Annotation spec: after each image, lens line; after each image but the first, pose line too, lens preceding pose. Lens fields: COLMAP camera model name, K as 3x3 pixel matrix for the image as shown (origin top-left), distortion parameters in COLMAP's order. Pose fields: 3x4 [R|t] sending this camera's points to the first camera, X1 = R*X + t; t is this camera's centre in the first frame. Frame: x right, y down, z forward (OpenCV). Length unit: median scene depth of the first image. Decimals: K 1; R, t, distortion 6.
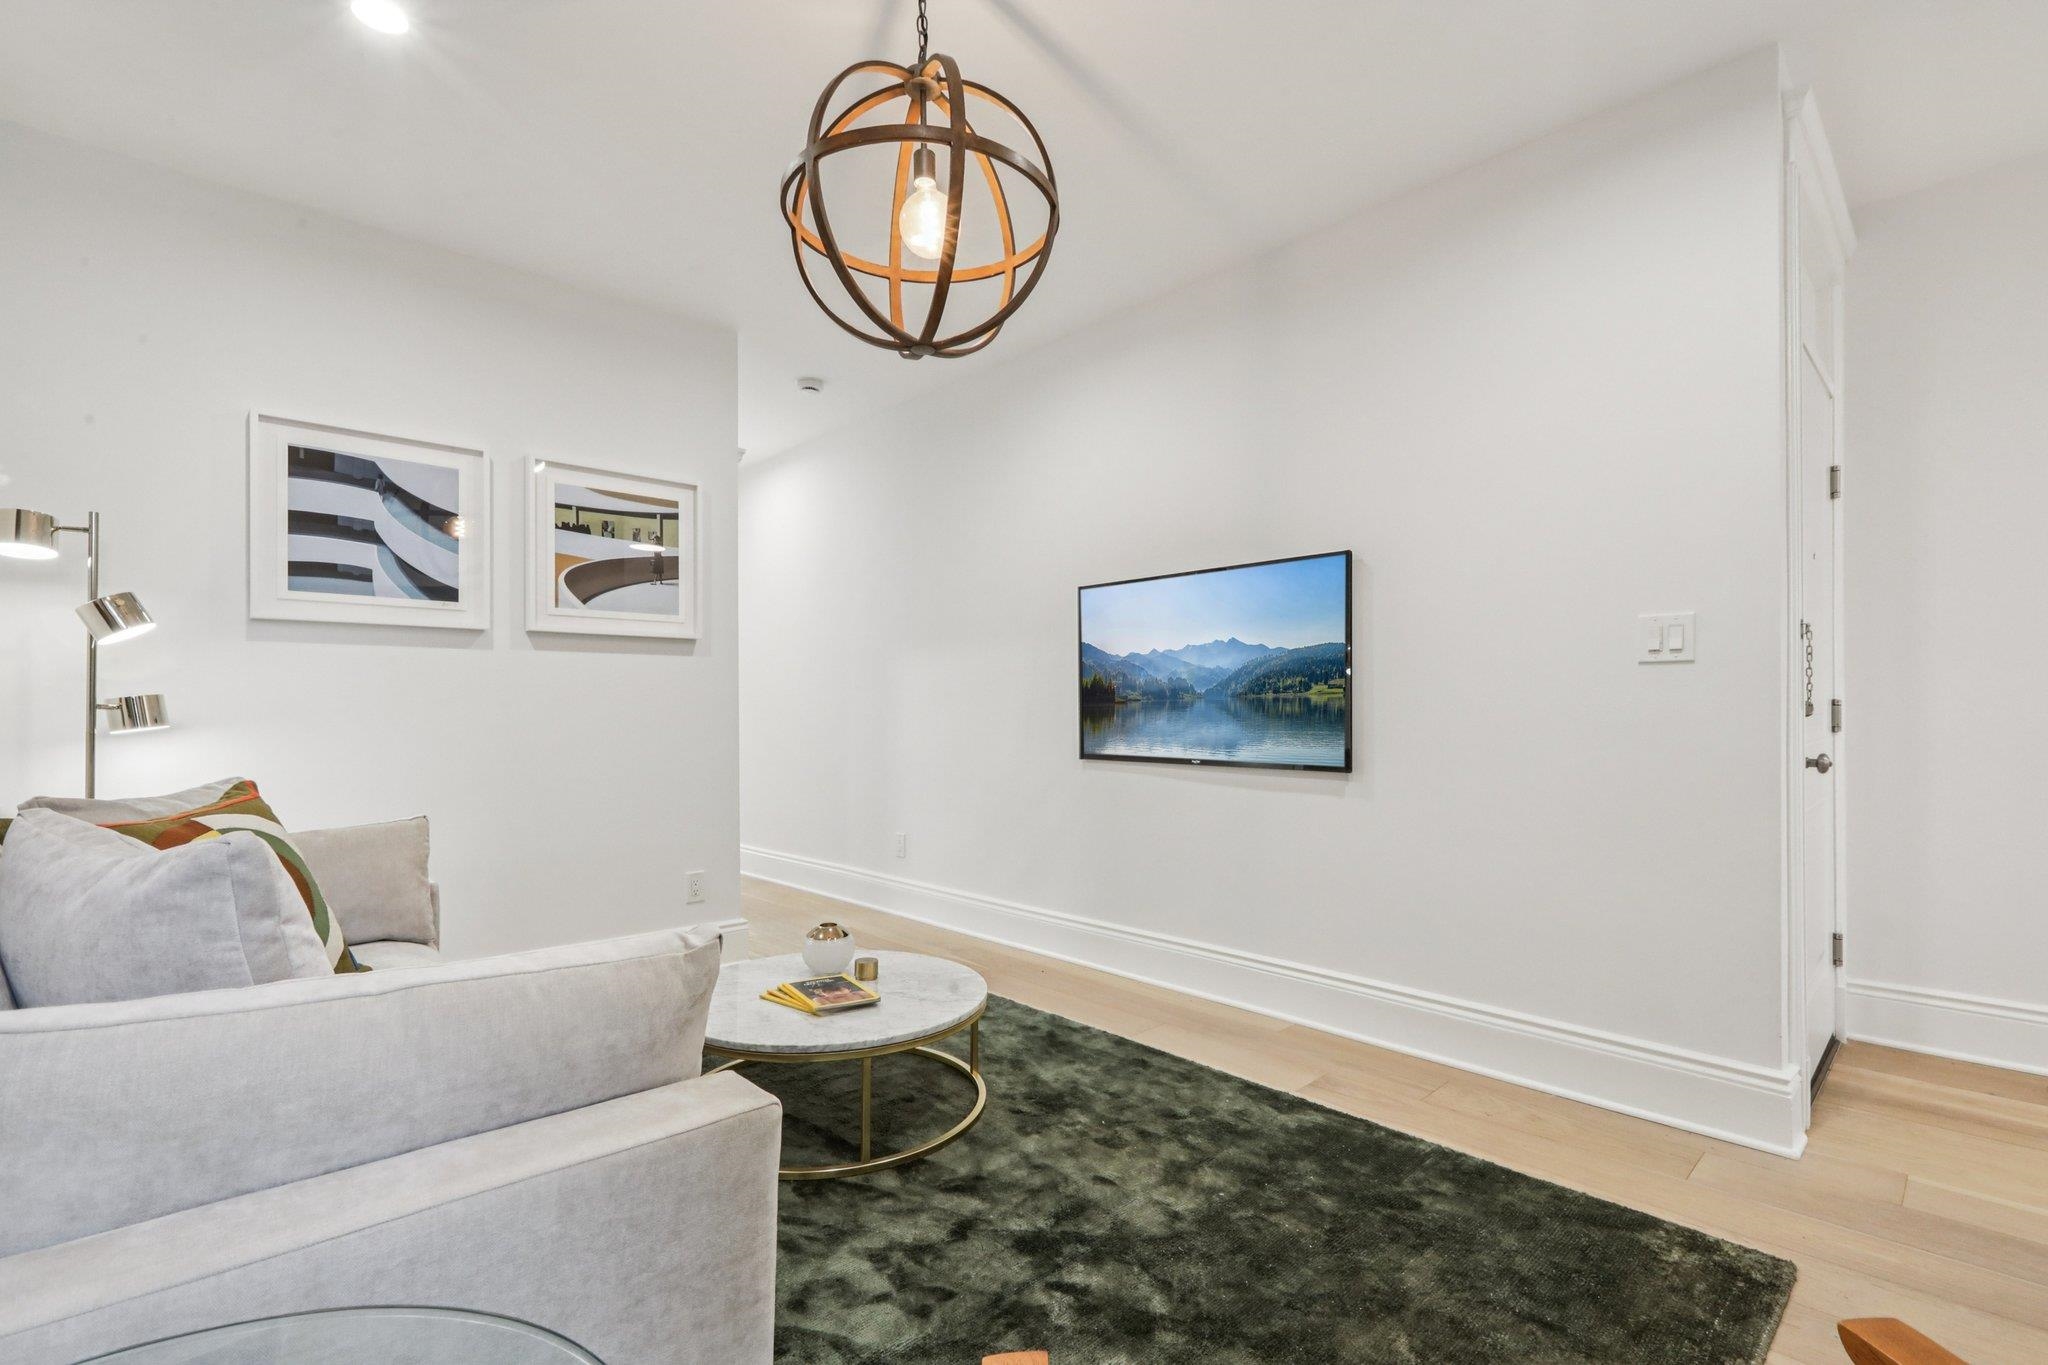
lens RADIAL K [[931.0, 0, 1020.8], [0, 931.0, 697.9], [0, 0, 1]] dist [-0.000845, 0.003024]
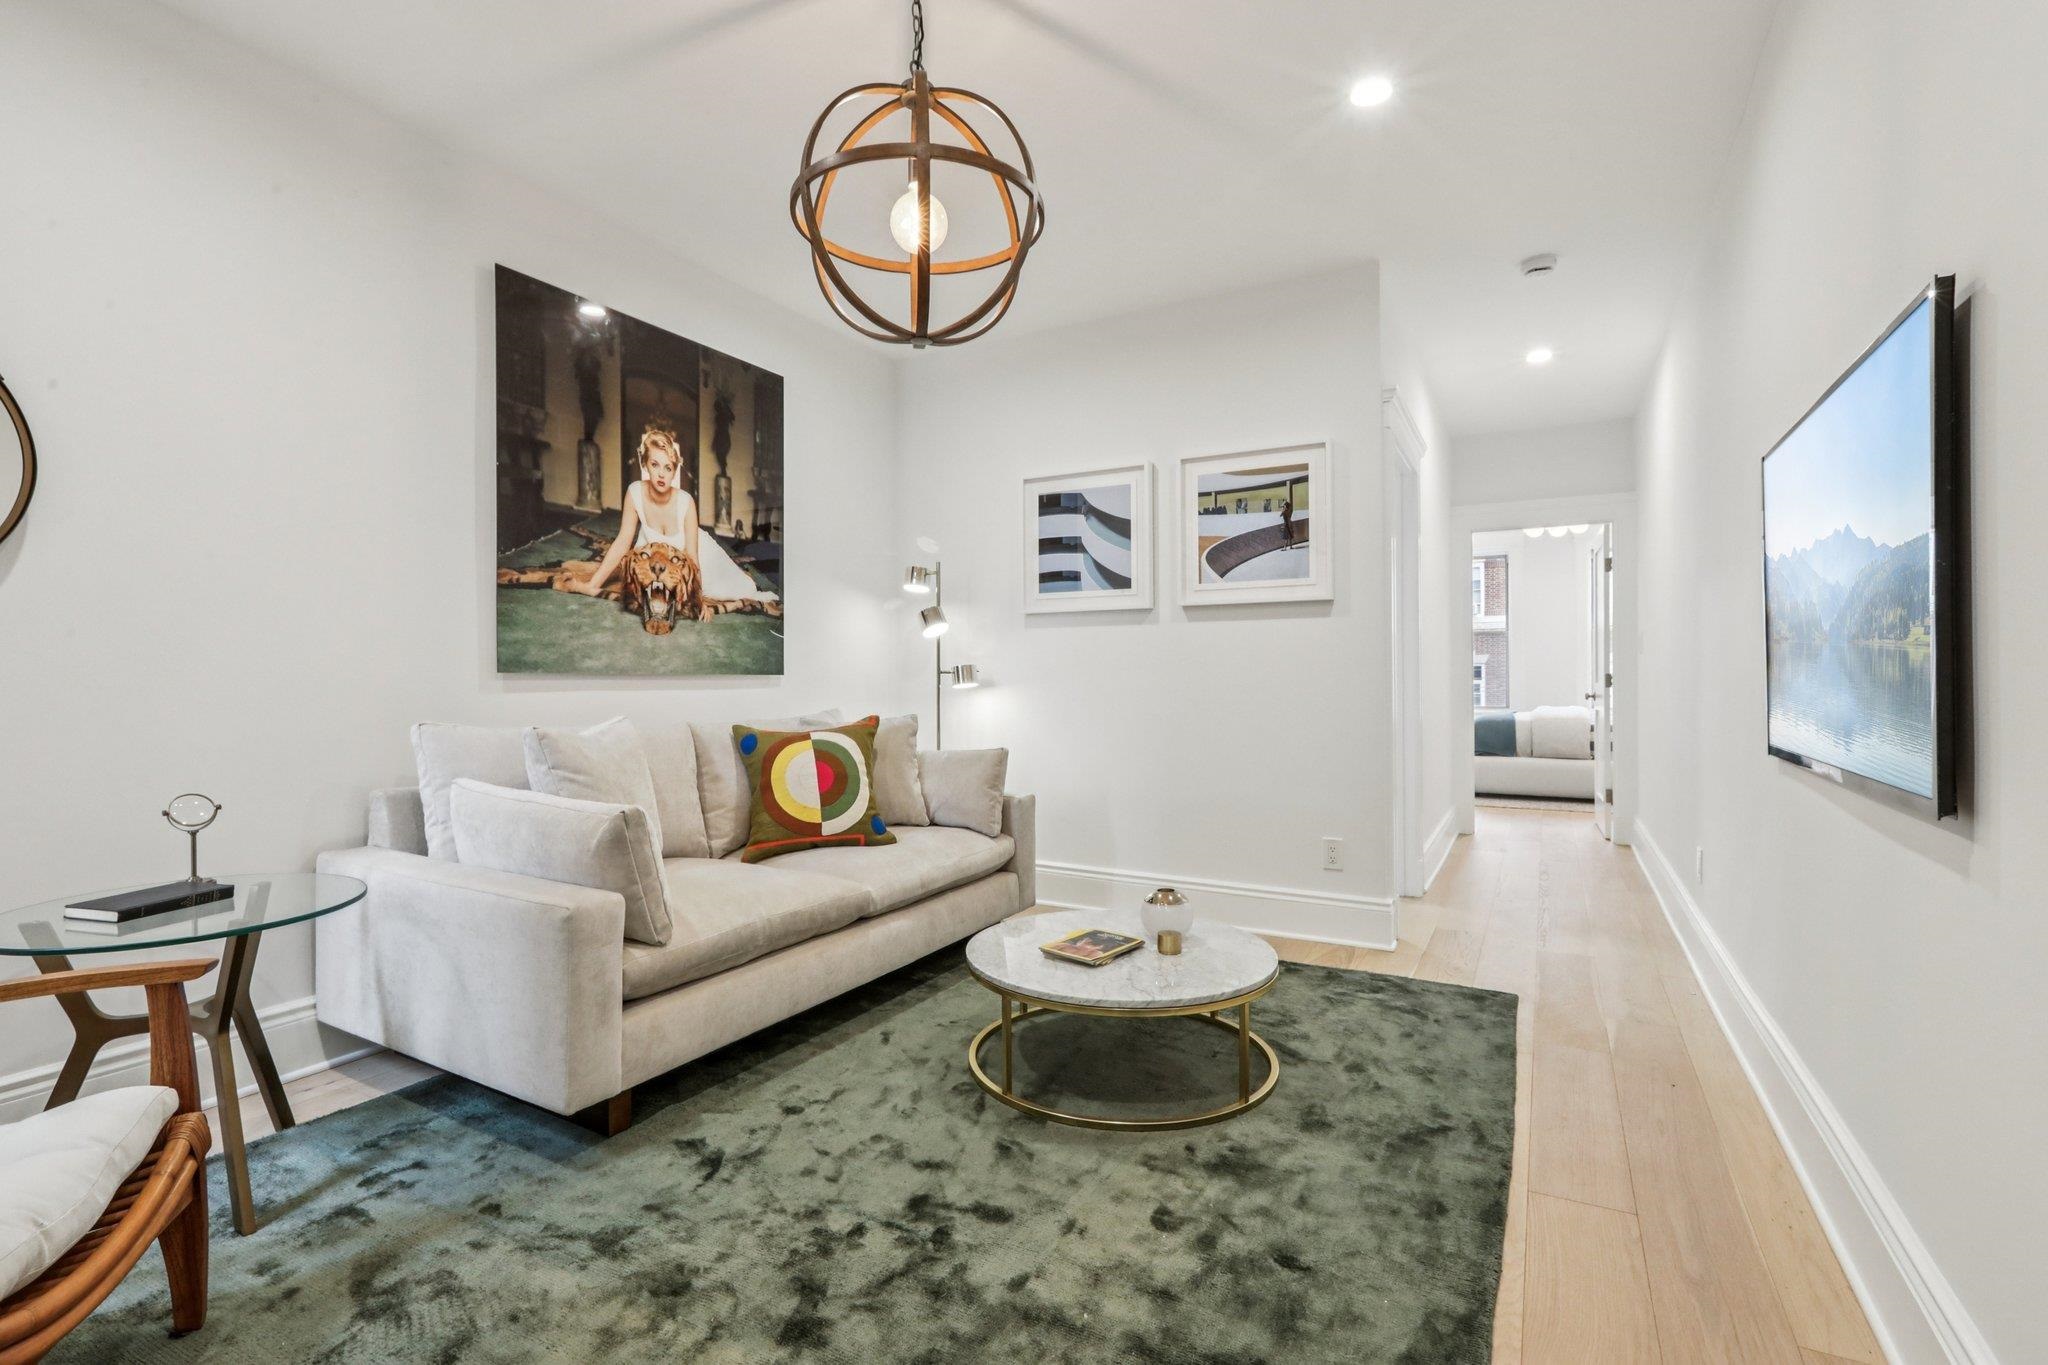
lens RADIAL K [[931.0, 0, 1006.8], [0, 931.0, 682.4], [0, 0, 1]] dist [-0.000845, 0.003024]
pose [[0.307993, 0.005259, -0.951374, 0.562488], [0.014200, 0.999848, 0.010123, 0.010380], [0.951283, -0.016627, 0.307871, 0.448396]]
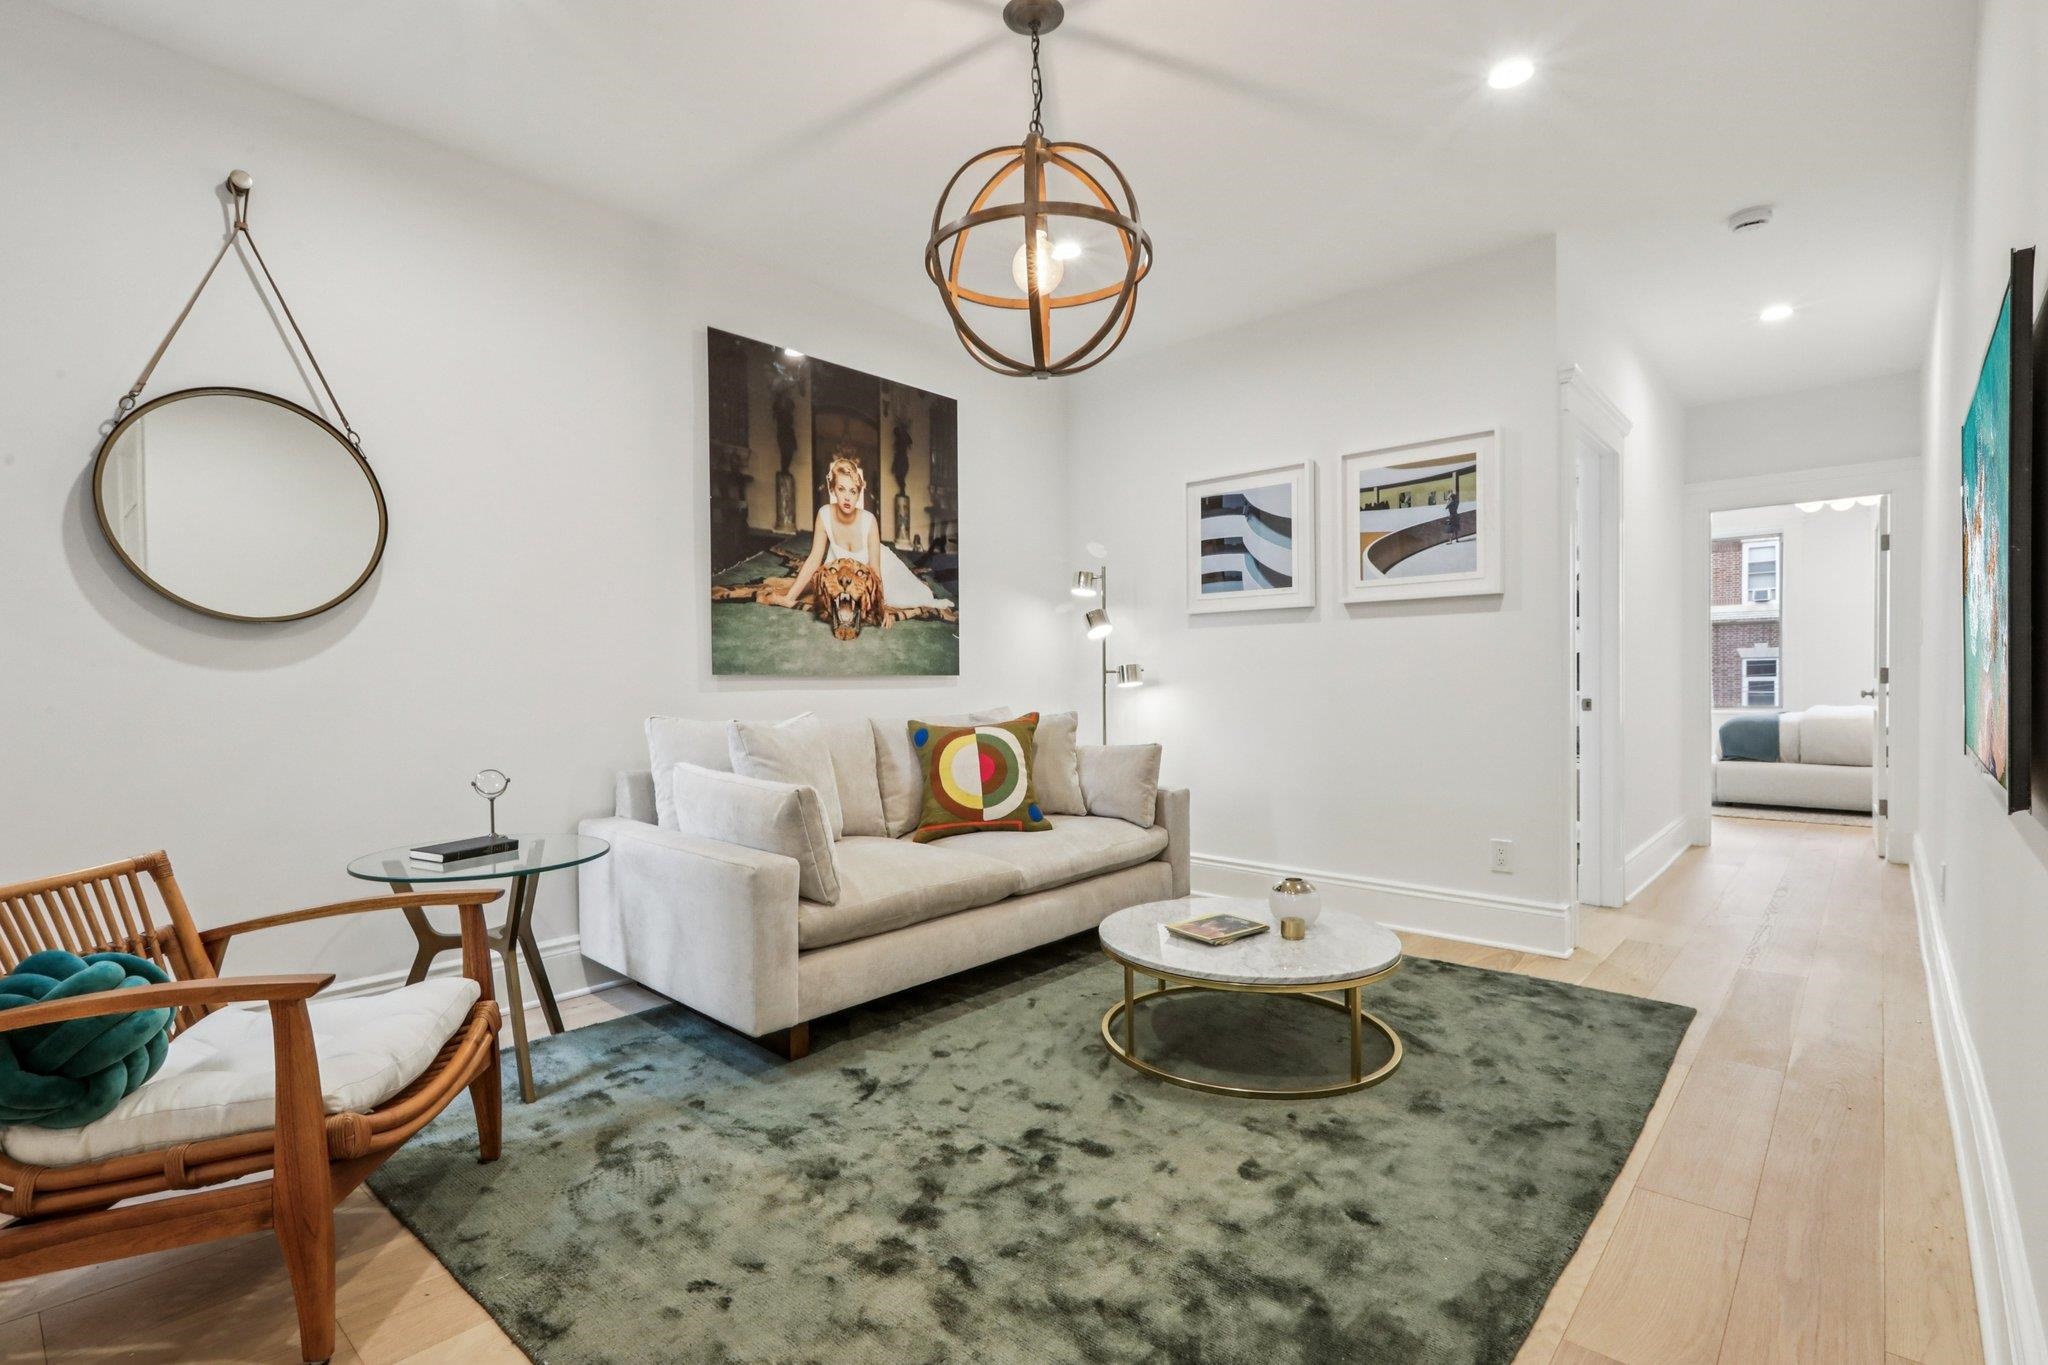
lens RADIAL K [[931.0, 0, 1008.8], [0, 931.0, 700.7], [0, 0, 1]] dist [-0.000845, 0.003024]
pose [[0.090728, 0.023710, -0.995593, 0.647170], [0.020837, 0.999452, 0.025701, 0.012627], [0.995658, -0.023077, 0.090184, 0.498191]]
